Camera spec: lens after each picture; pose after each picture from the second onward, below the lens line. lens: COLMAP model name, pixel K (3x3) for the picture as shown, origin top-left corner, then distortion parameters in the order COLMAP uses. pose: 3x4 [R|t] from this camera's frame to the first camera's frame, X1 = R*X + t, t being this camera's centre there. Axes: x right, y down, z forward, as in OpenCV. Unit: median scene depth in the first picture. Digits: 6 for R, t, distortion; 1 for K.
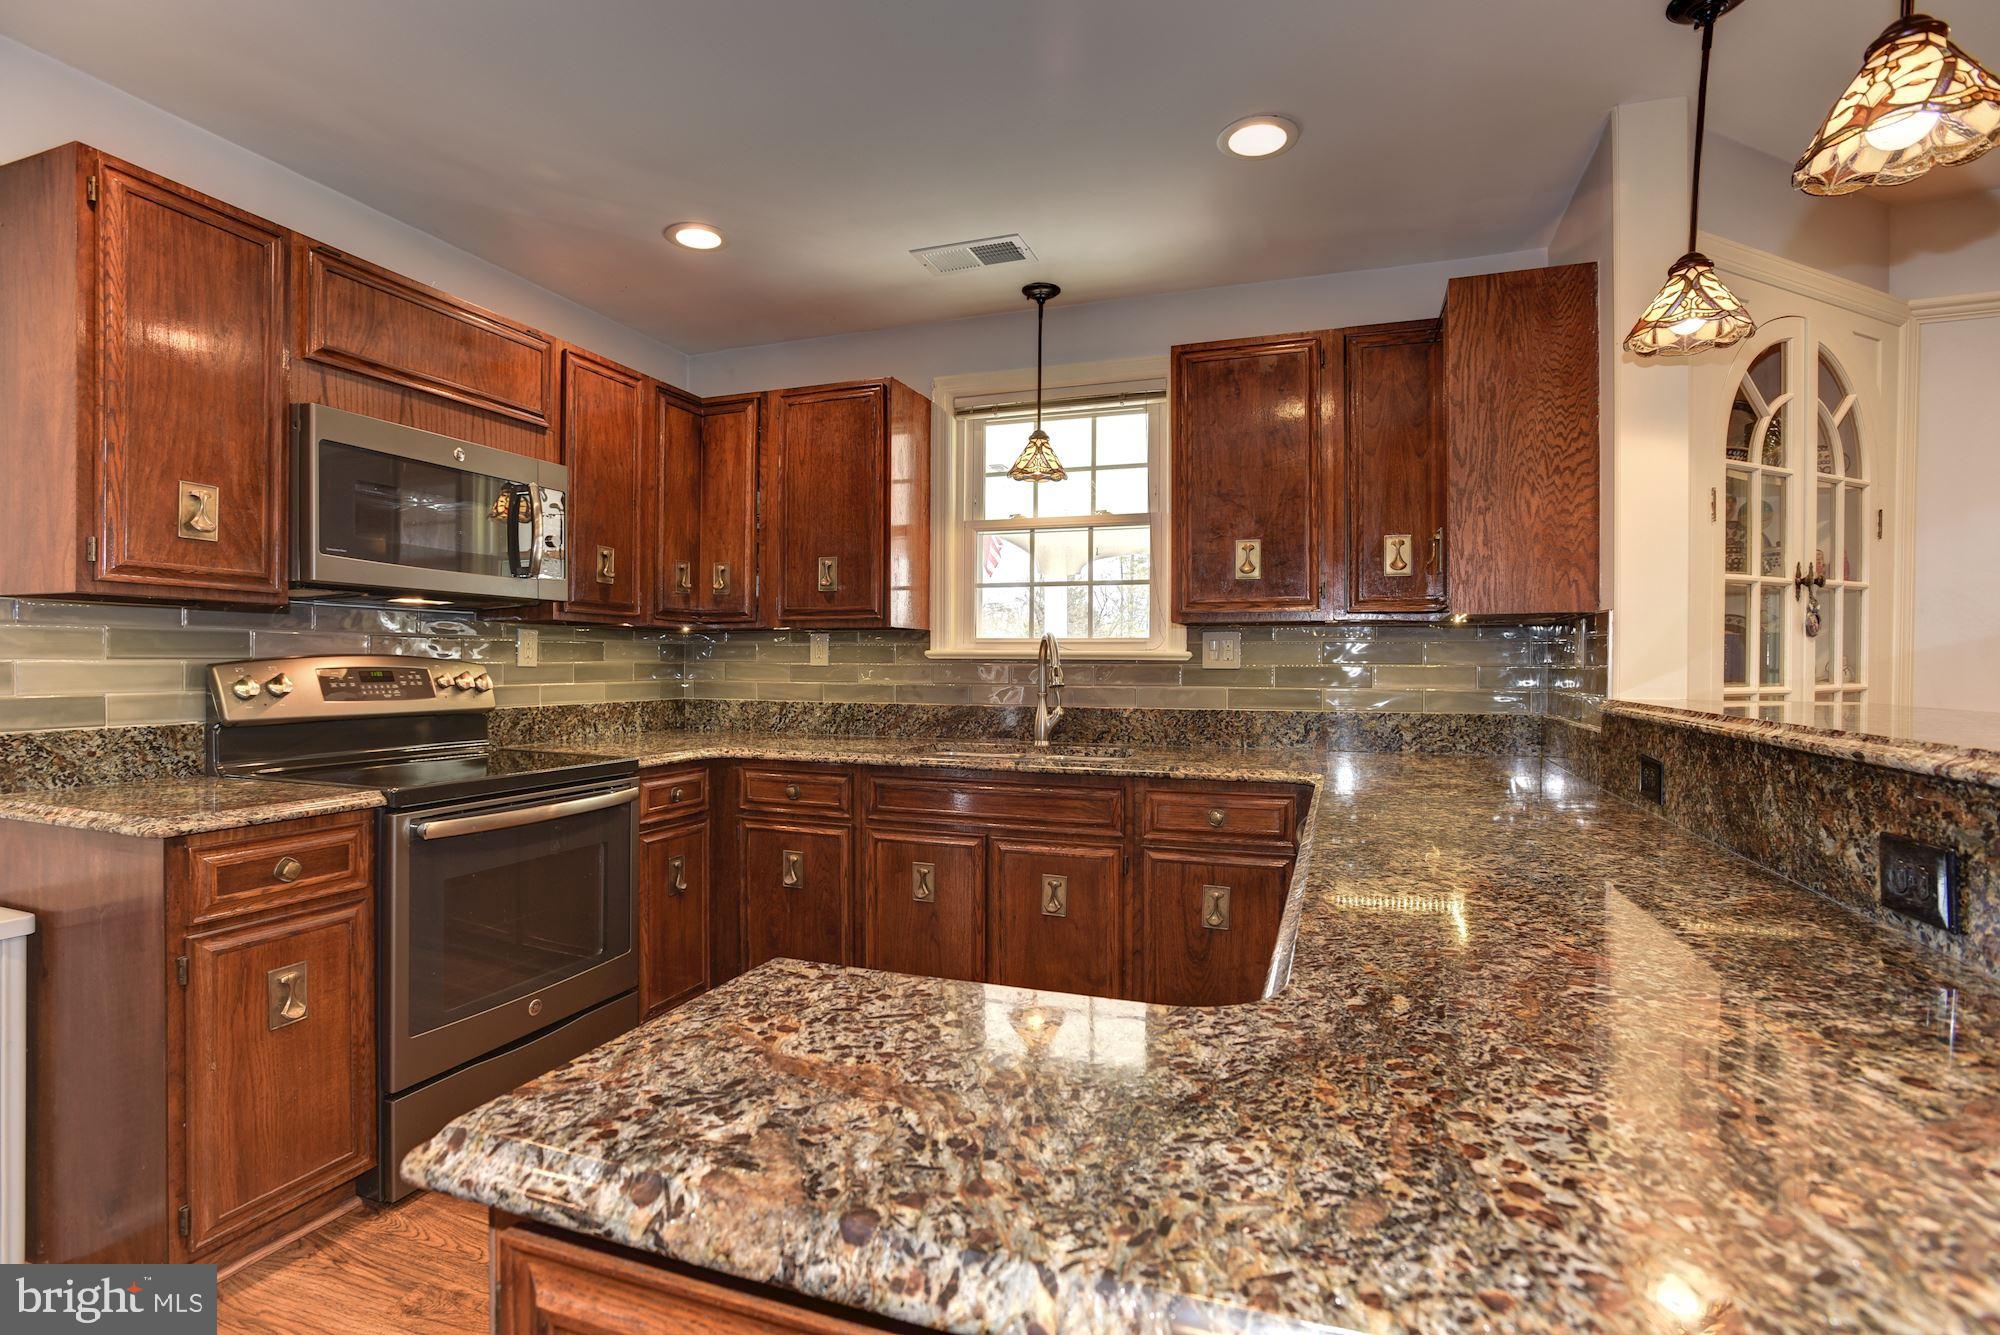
lens RADIAL K [[959.8, 0, 994.5], [0, 959.8, 670.7], [0, 0, 1]] dist [-0.019769, 0.001671]
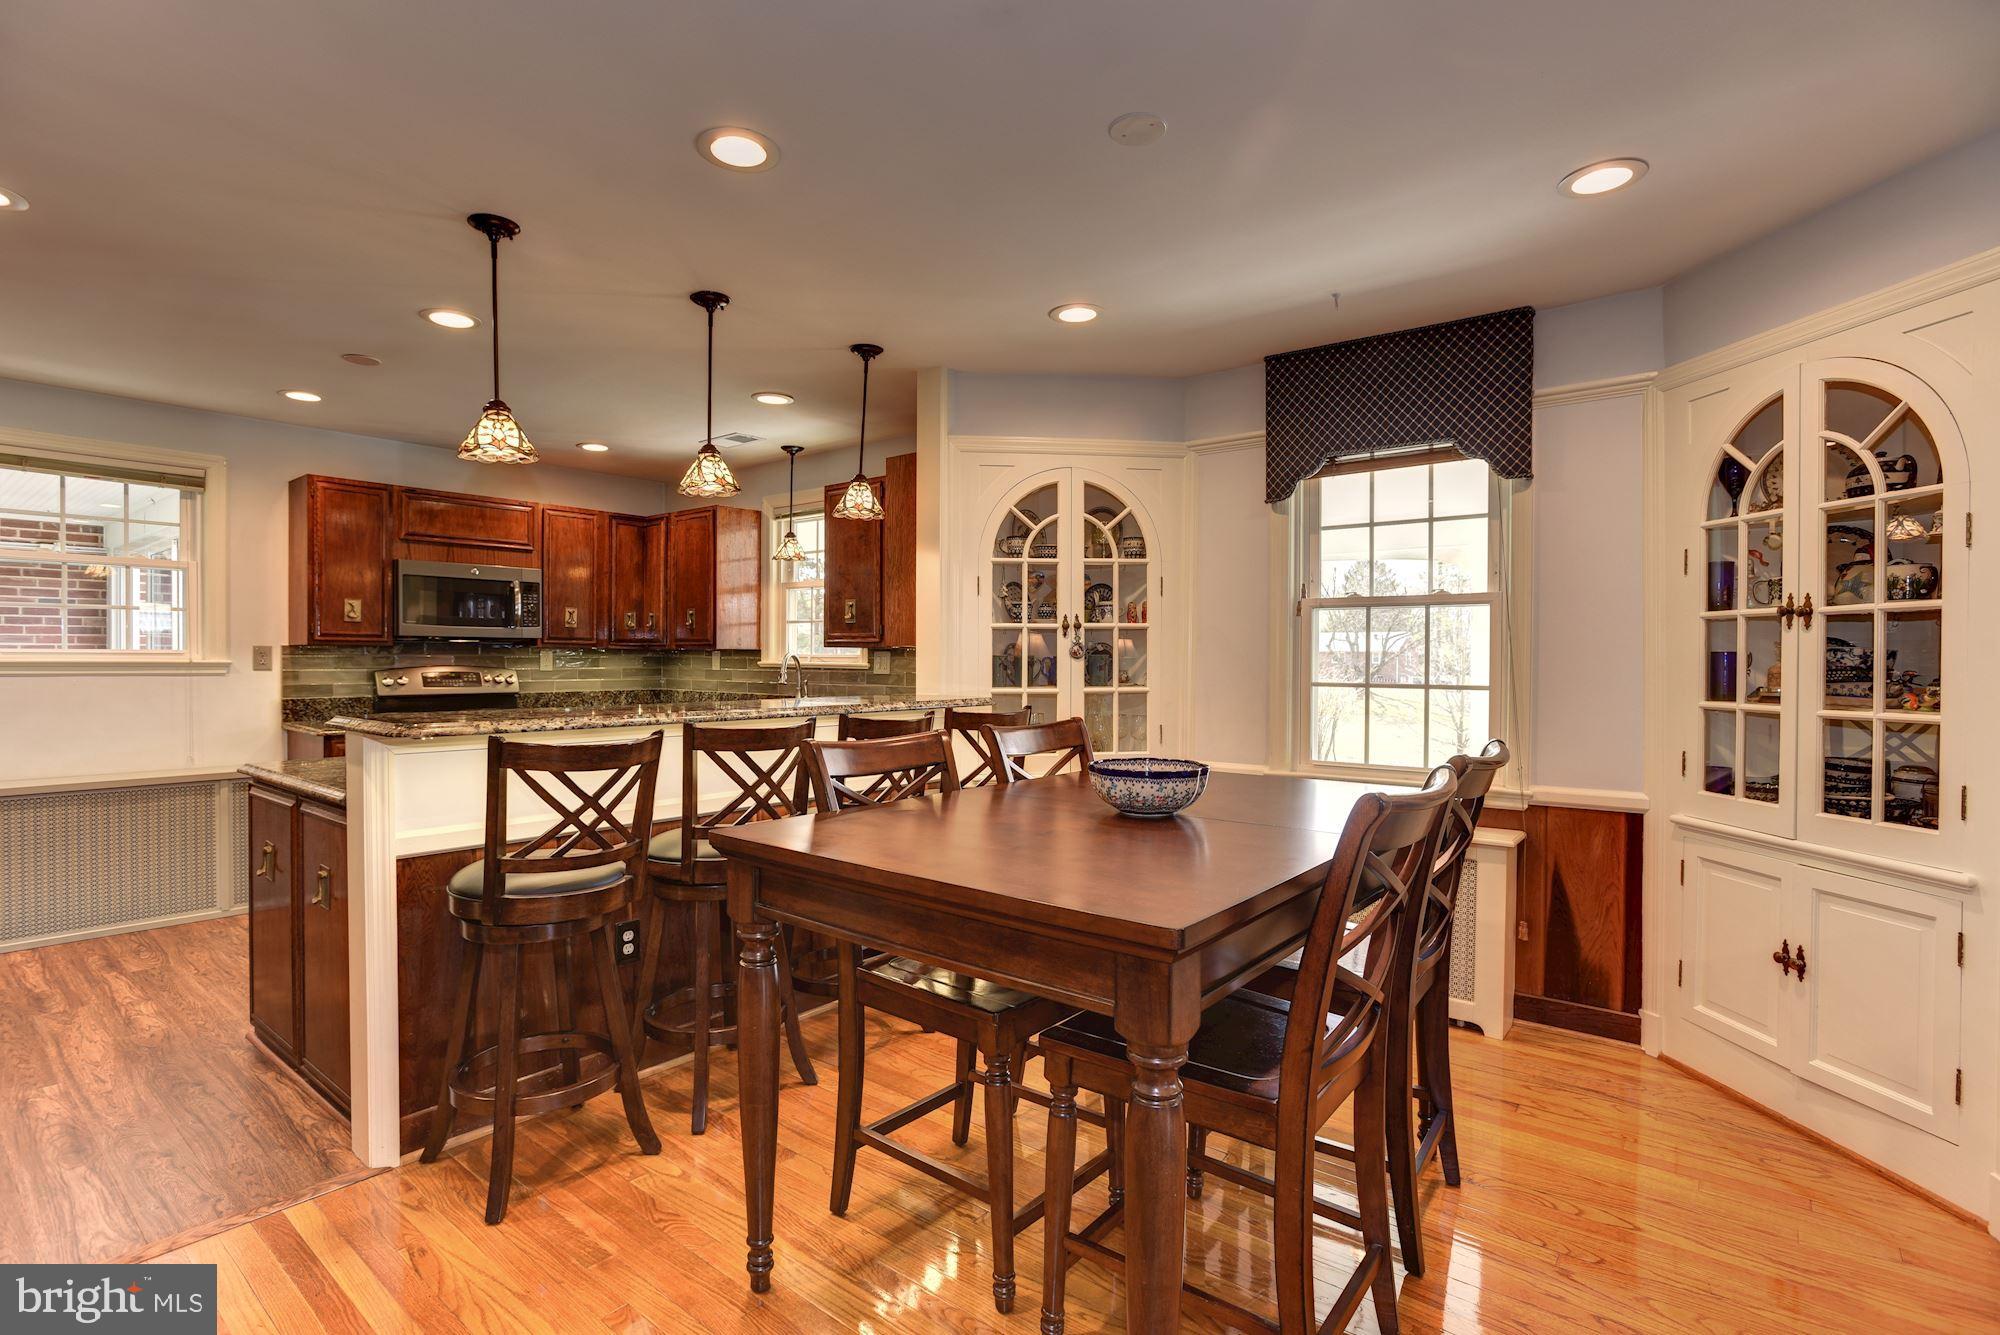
lens RADIAL K [[945.0, 0, 956.8], [0, 945.0, 669.3], [0, 0, 1]] dist [-0.022007, 0.019202]
pose [[0.939370, 0.004455, -0.342875, 0.913781], [-0.003256, 0.999986, 0.004073, -0.017585], [0.342889, -0.002710, 0.939372, -0.469671]]
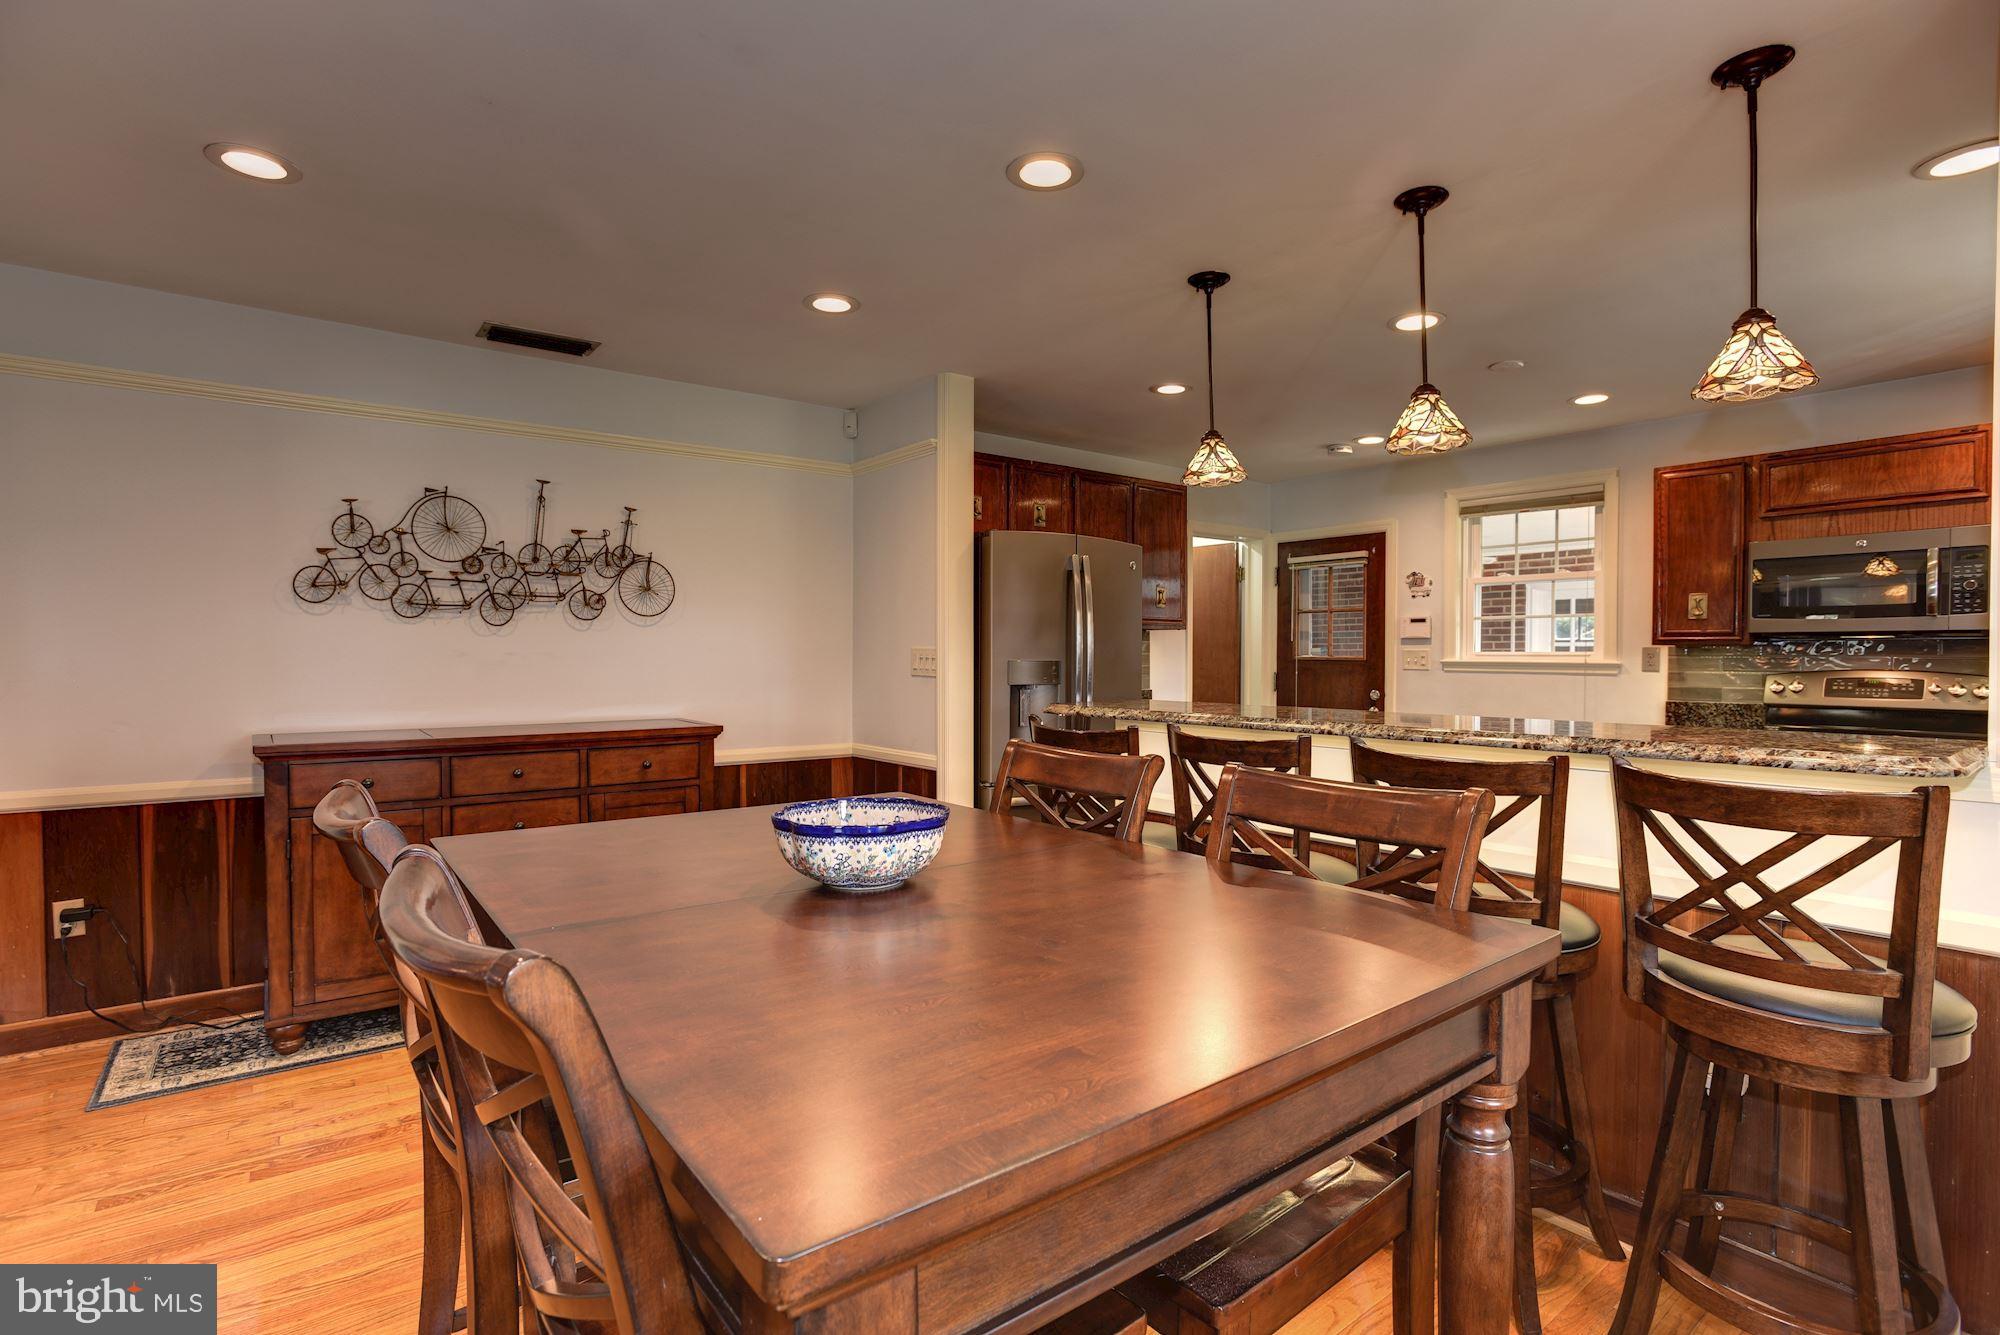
lens RADIAL K [[903.3, 0, 991.6], [0, 903.3, 629.8], [0, 0, 1]] dist [-0.064021, 0.000166]
pose [[-0.533082, -0.022508, -0.845764, 1.092650], [-0.008545, 0.999738, -0.021220, -0.034381], [0.846020, -0.004085, -0.533135, 0.420428]]
